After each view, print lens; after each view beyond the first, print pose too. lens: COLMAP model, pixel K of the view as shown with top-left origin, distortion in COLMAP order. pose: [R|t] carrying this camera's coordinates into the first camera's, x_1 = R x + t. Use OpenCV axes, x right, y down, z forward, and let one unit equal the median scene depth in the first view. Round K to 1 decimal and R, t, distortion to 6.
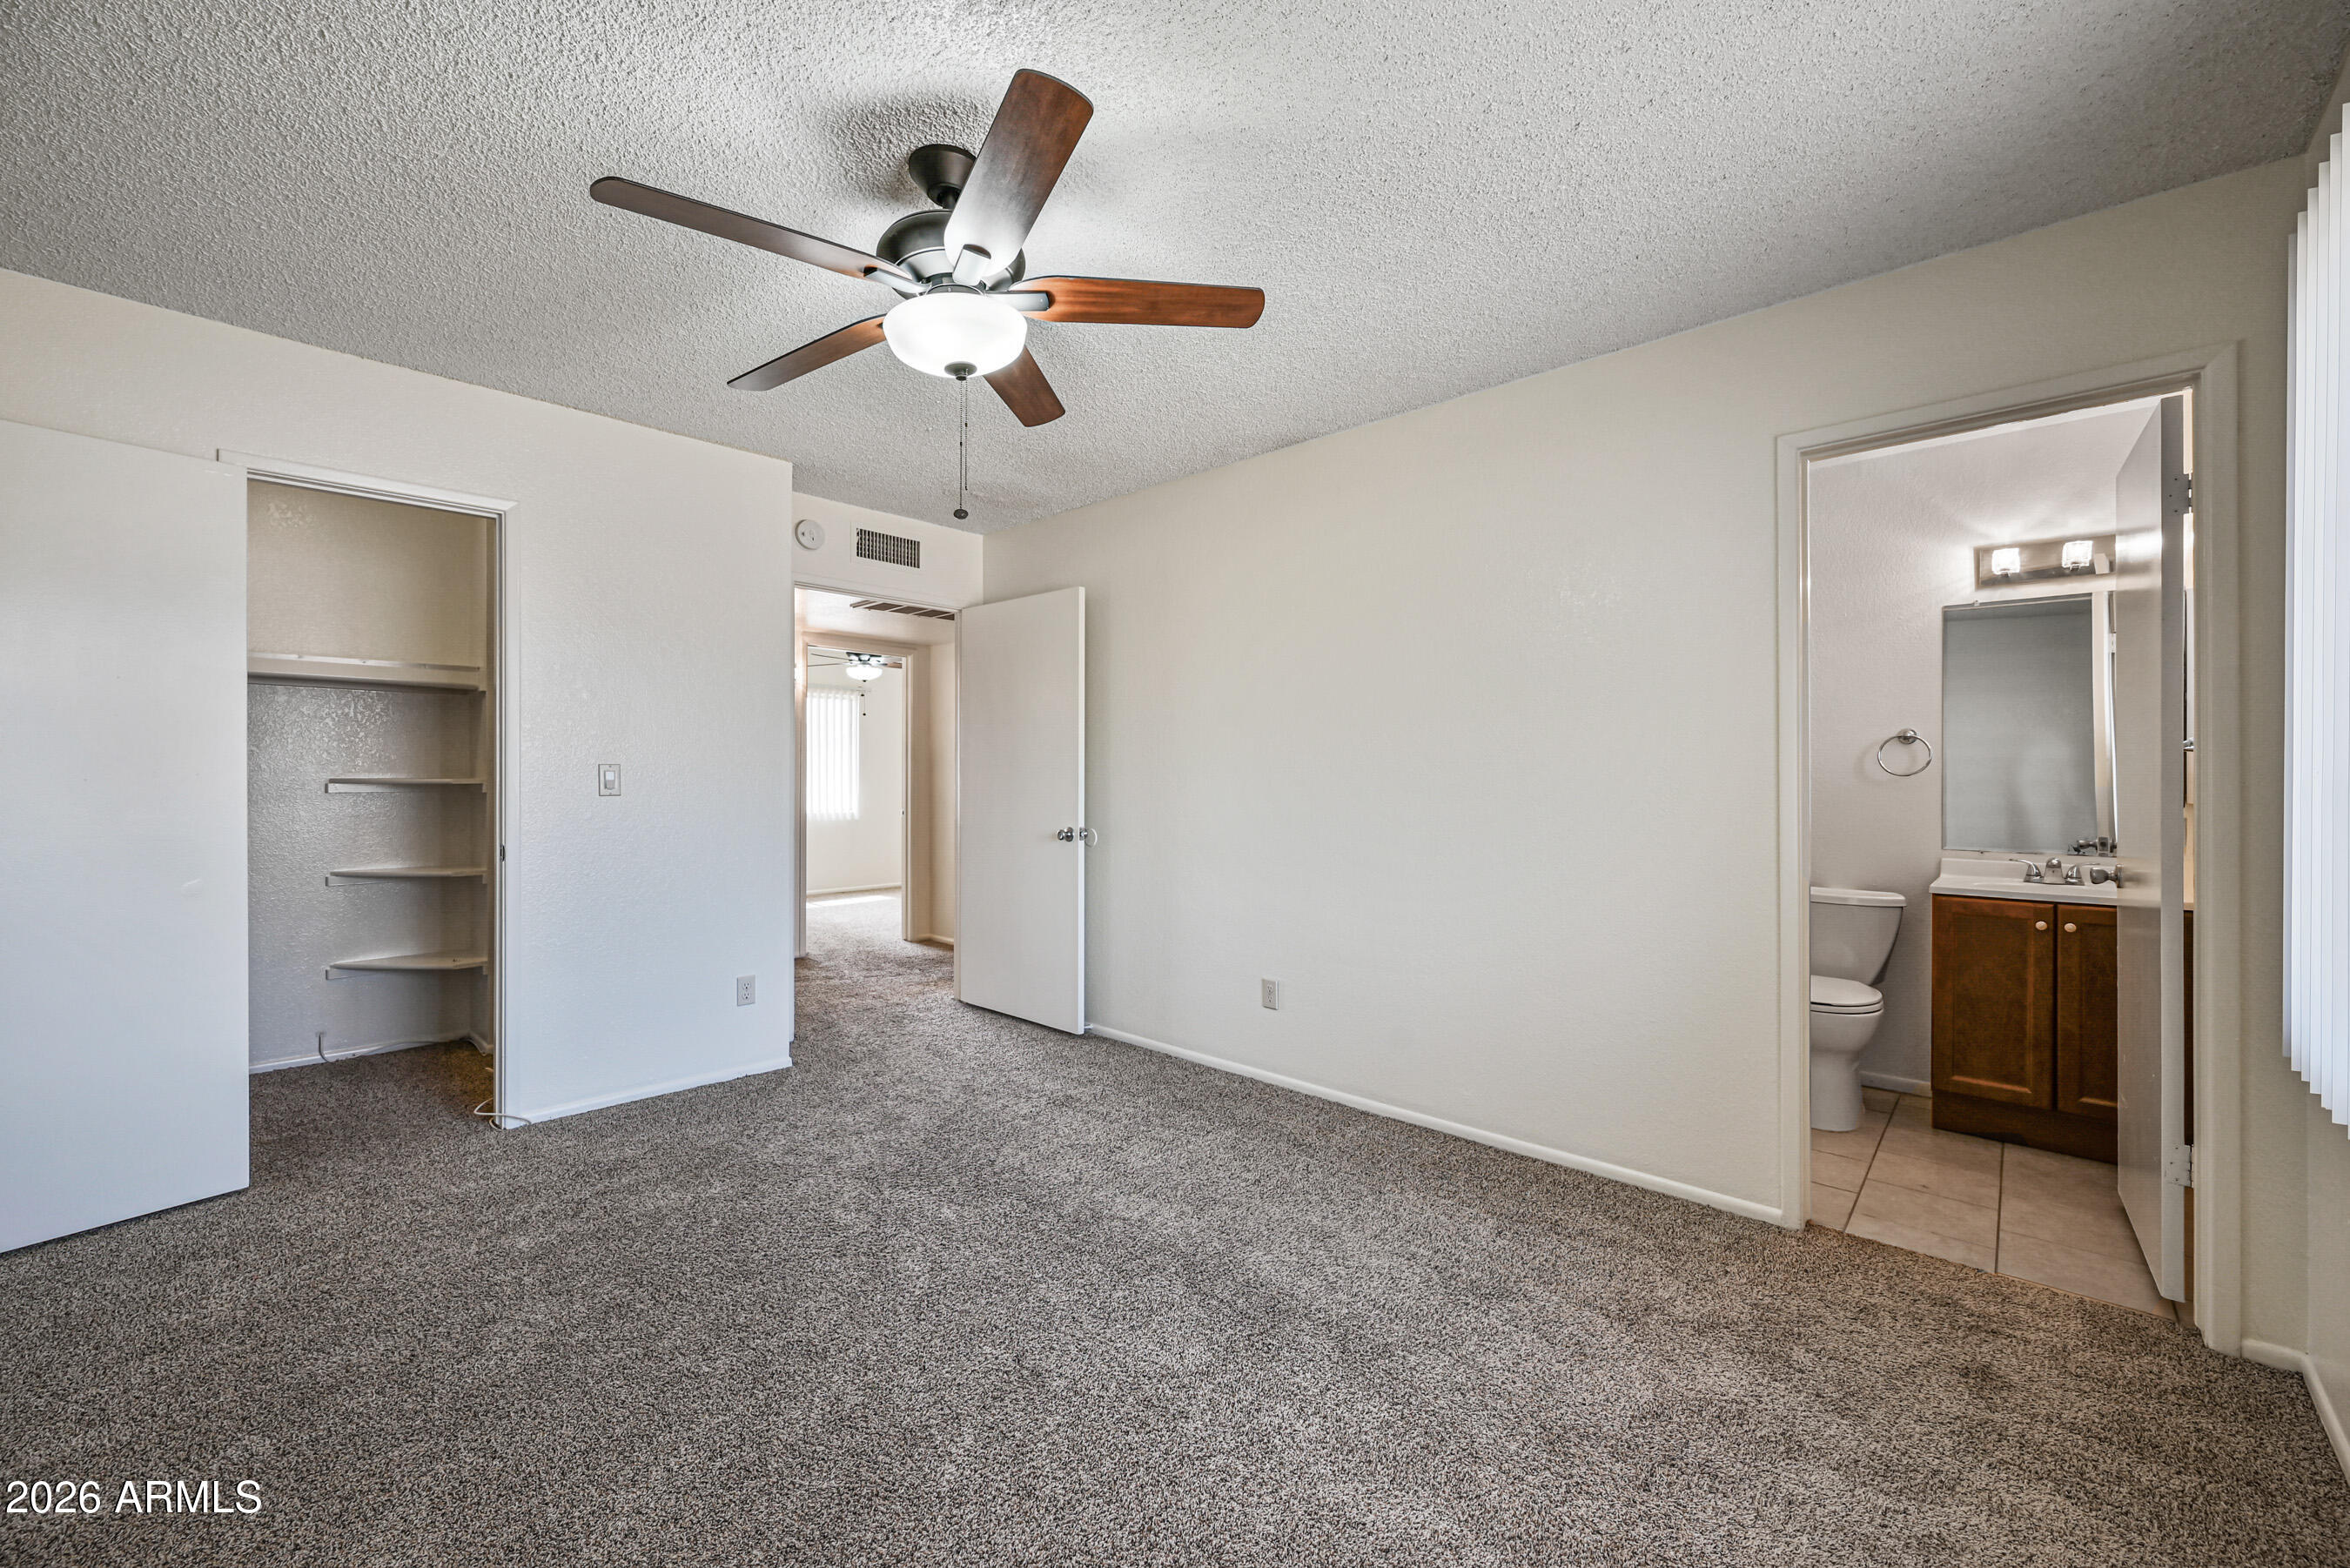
lens RADIAL K [[923.4, 0, 1179.5], [0, 923.4, 785.3], [0, 0, 1]] dist [-0.001413, -0.000184]
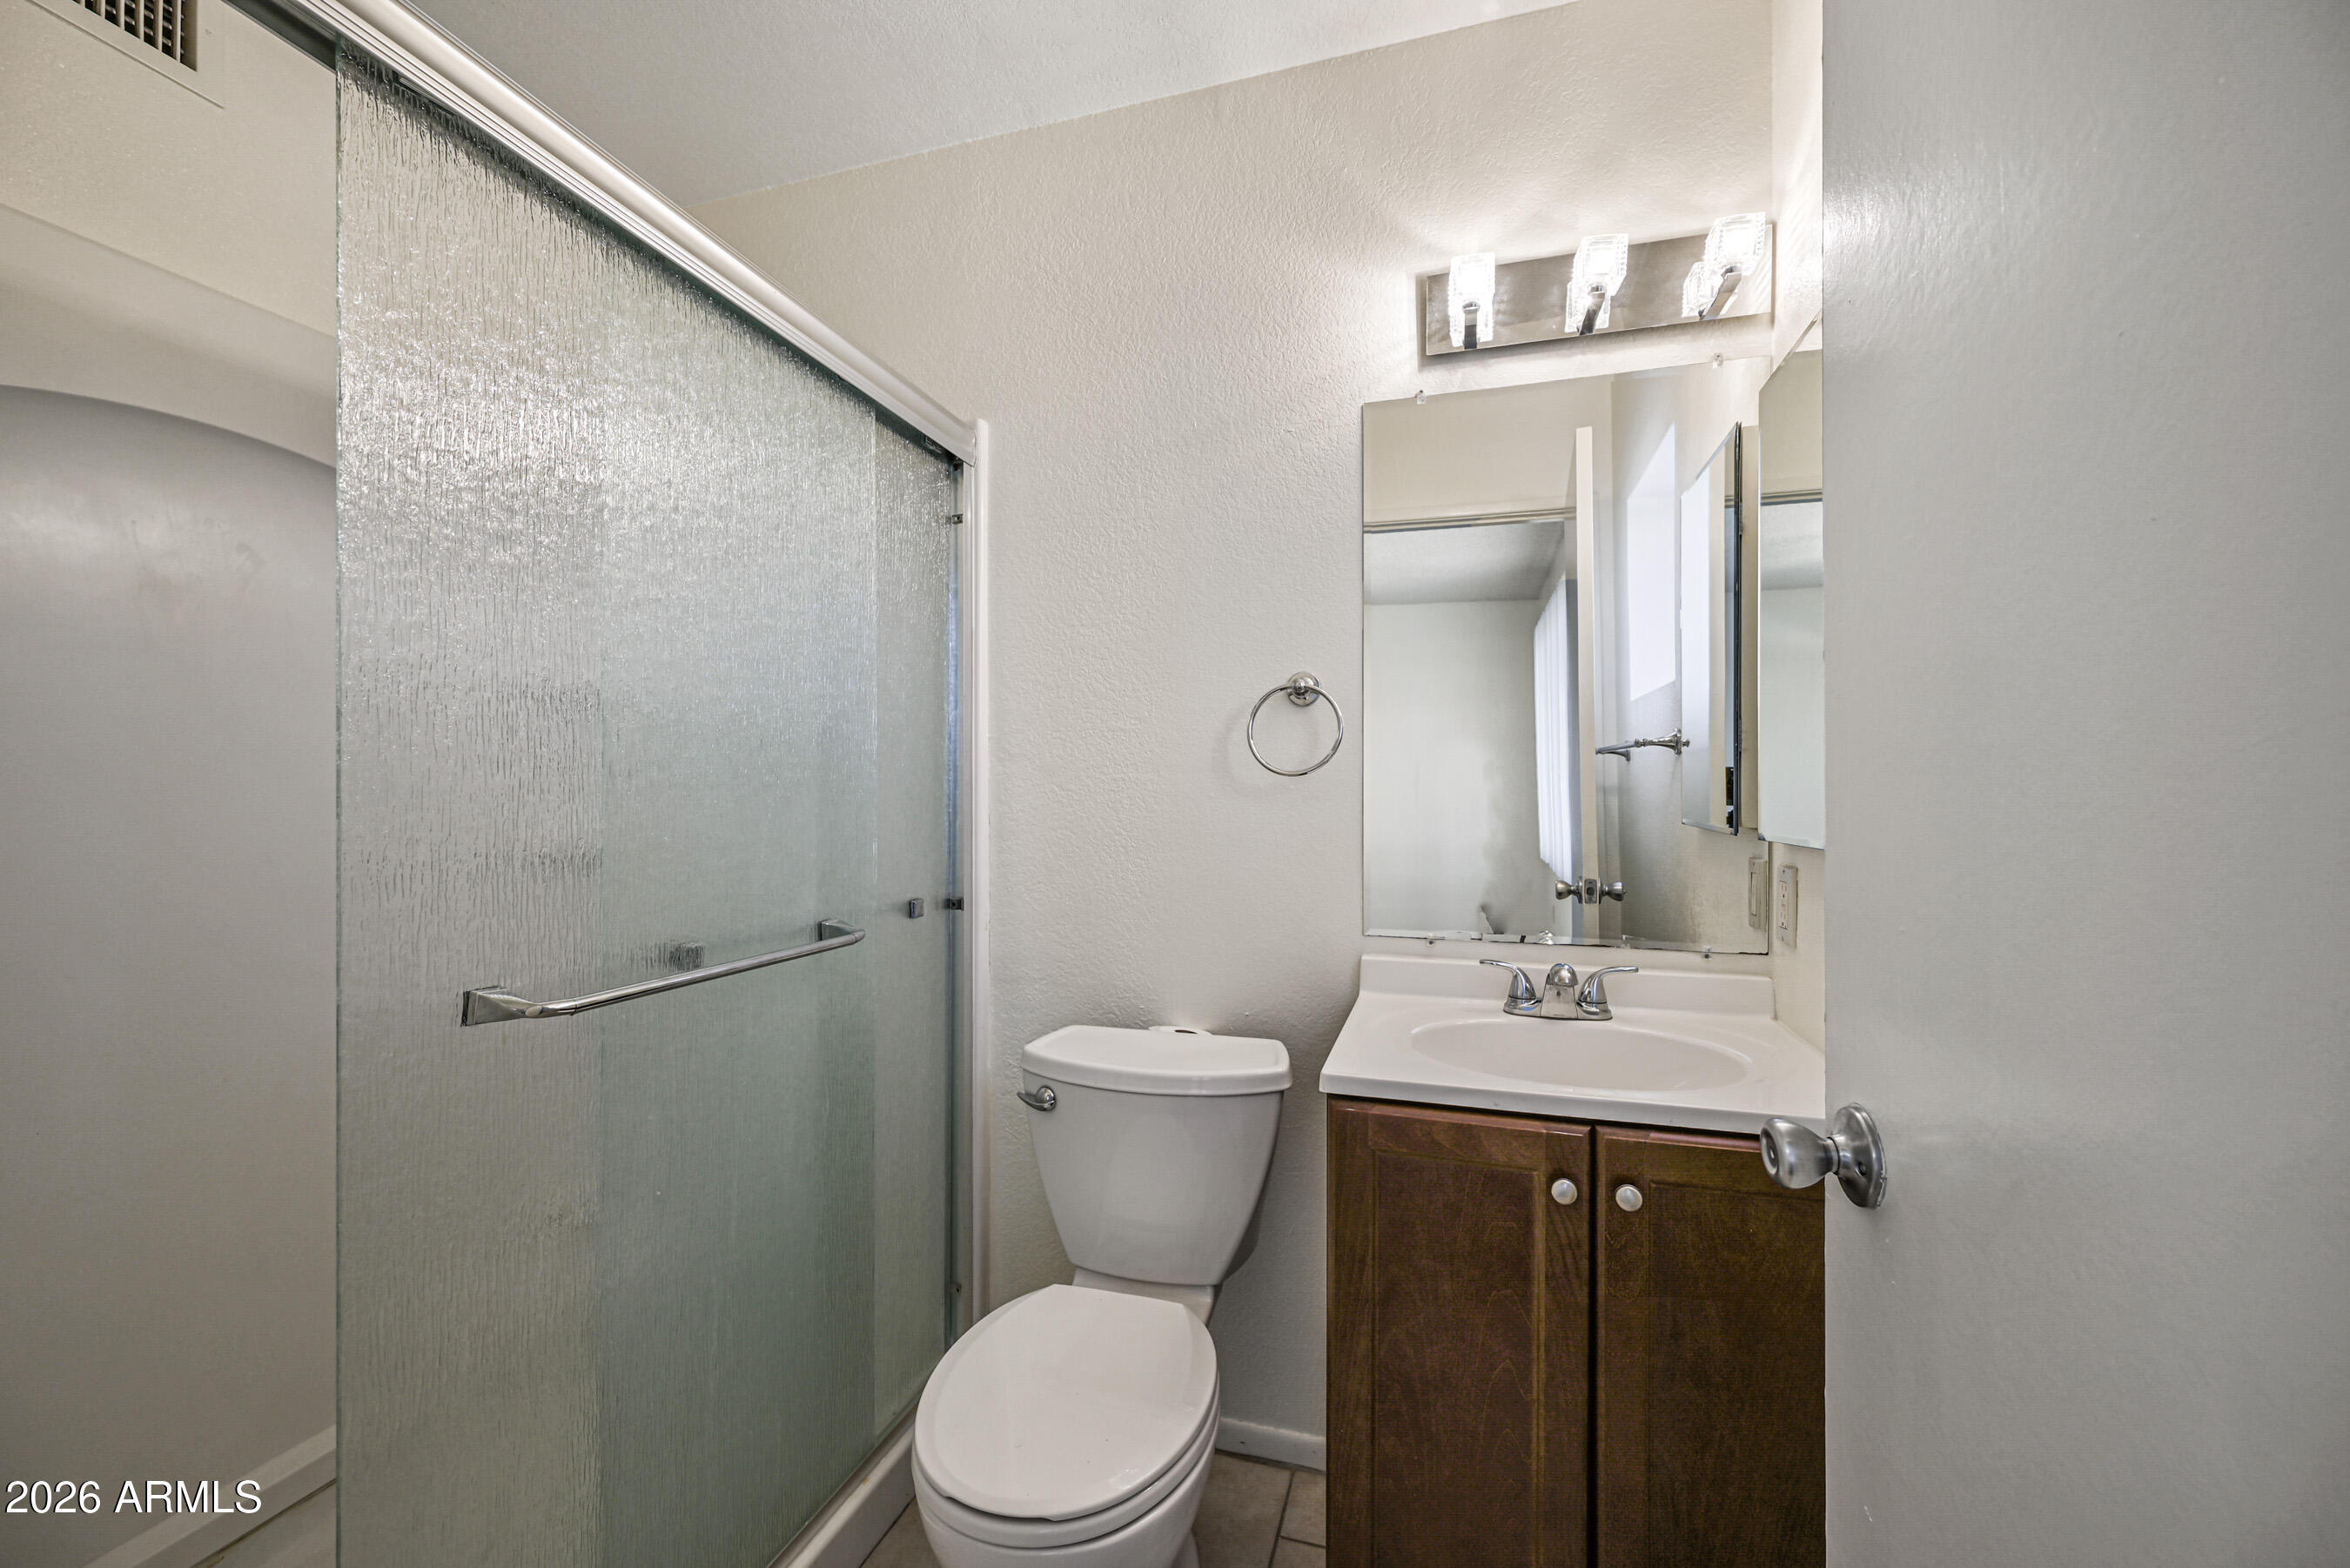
lens RADIAL K [[923.4, 0, 1179.5], [0, 923.4, 785.3], [0, 0, 1]] dist [-0.001413, -0.000184]
pose [[0.899807, 0.006505, 0.436240, 0.594746], [-0.000842, 0.999913, -0.013174, 0.001257], [-0.436288, 0.011487, 0.899734, 0.684563]]
